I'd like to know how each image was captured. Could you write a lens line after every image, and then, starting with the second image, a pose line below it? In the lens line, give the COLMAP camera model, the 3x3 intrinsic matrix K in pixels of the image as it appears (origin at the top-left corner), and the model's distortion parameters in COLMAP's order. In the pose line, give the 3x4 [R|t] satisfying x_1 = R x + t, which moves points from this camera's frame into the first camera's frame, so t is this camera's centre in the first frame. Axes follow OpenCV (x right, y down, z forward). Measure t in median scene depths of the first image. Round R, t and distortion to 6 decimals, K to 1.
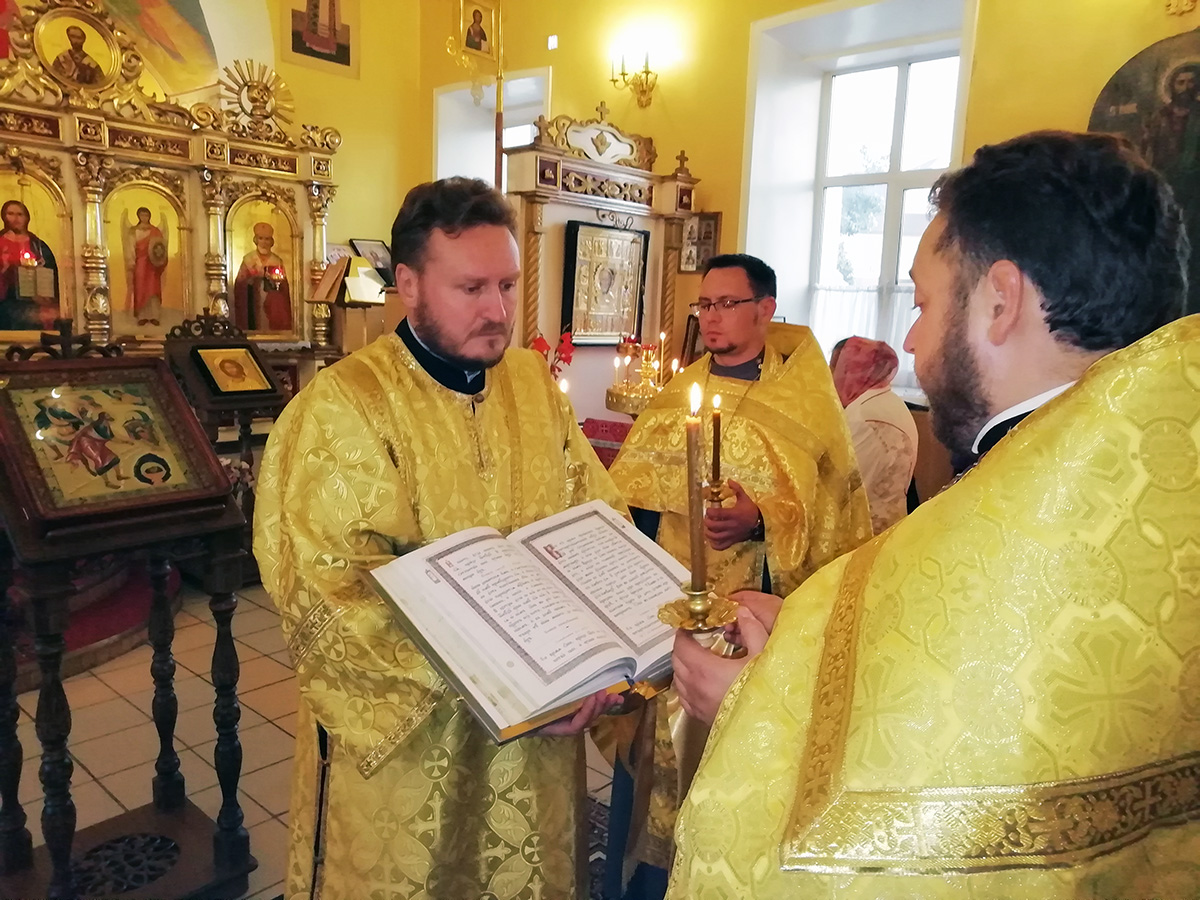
lens RADIAL K [[880.6, 0, 599.0], [0, 880.6, 437.9], [0, 0, 1]] dist [0.015634, 0.004339]
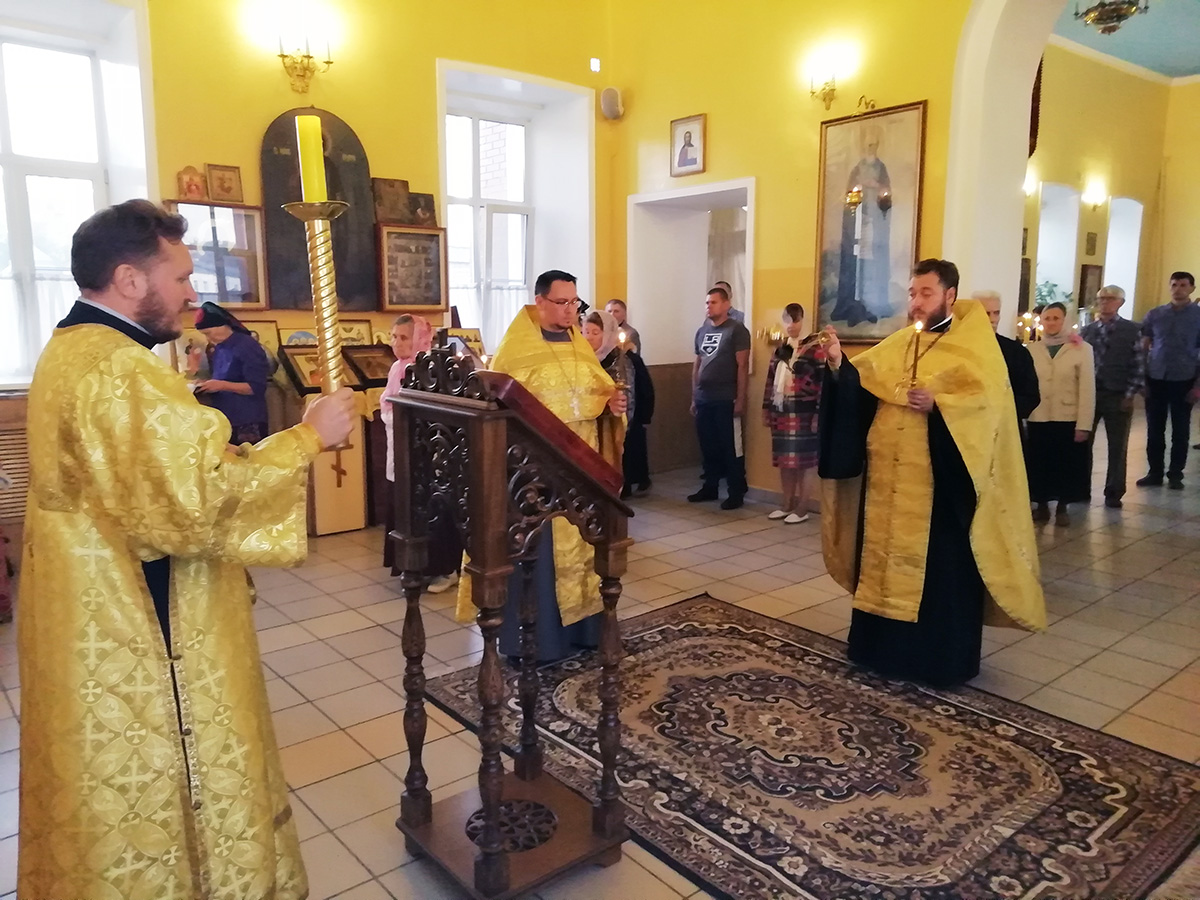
lens RADIAL K [[880.6, 0, 596.0], [0, 880.6, 446.6], [0, 0, 1]] dist [0.015634, 0.004339]
pose [[0.150525, -0.176361, 0.972748, -0.384475], [0.157978, 0.975606, 0.152433, -0.026283], [-0.975902, 0.130728, 0.174714, 0.171149]]
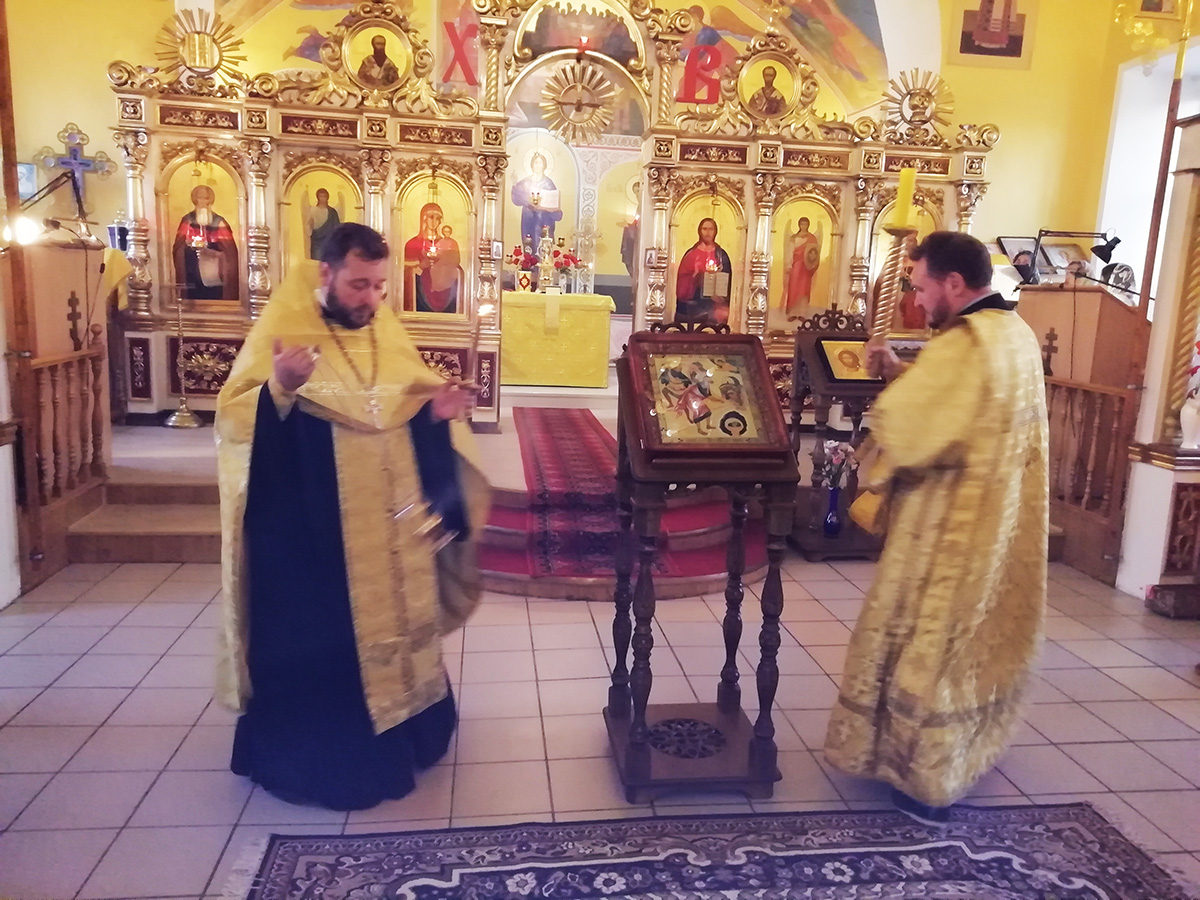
lens RADIAL K [[880.6, 0, 605.8], [0, 880.6, 444.7], [0, 0, 1]] dist [0.015634, 0.004339]
pose [[0.760151, 0.106656, -0.640933, 0.050446], [-0.106493, 0.993547, 0.039031, 0.012353], [0.640960, 0.038585, 0.766604, -0.016386]]
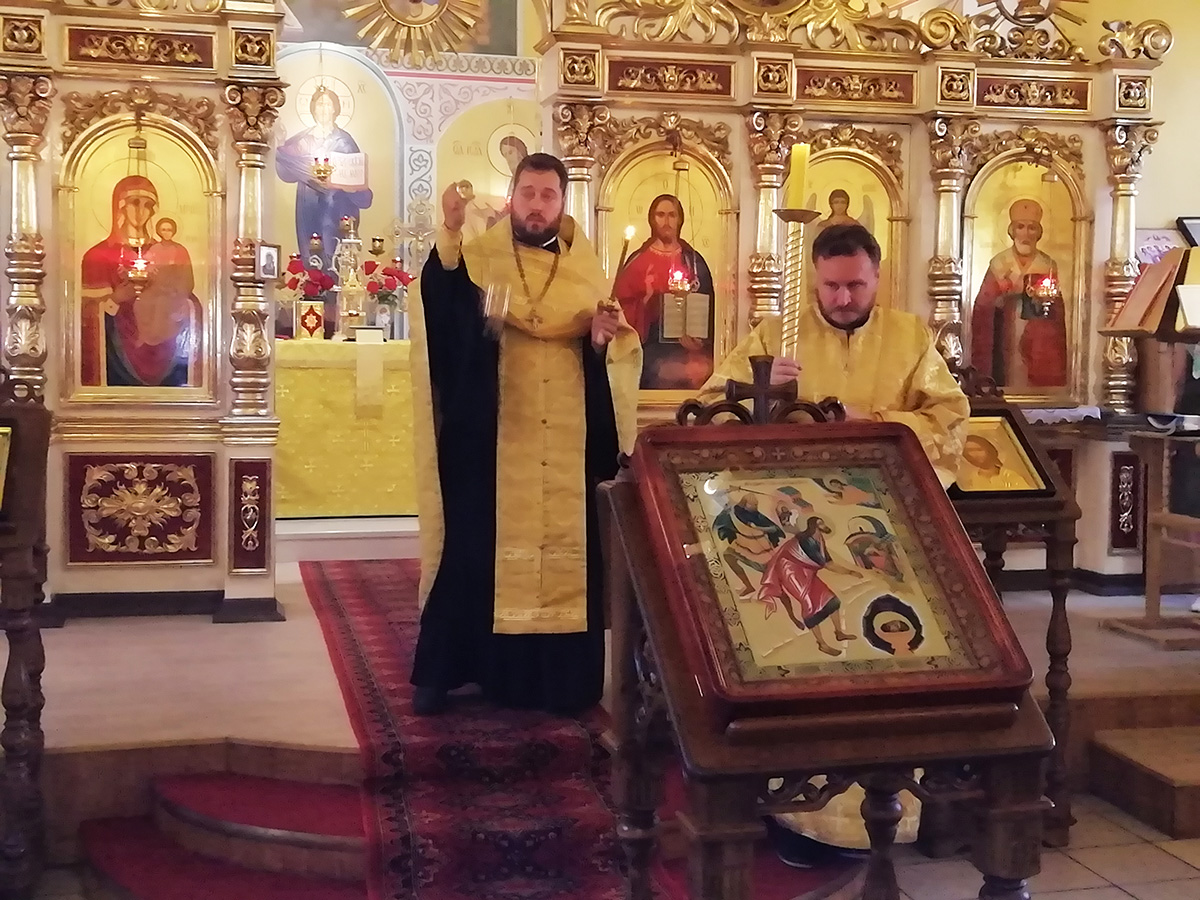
lens RADIAL K [[1571.9, 0, 603.4], [0, 1571.9, 430.8], [0, 0, 1]] dist [0.031669, 0.000000]
pose [[0.825792, 0.007538, -0.563925, -0.037001], [-0.062368, 0.994998, -0.078030, 0.001120], [0.560516, 0.099607, 0.822132, 0.032169]]
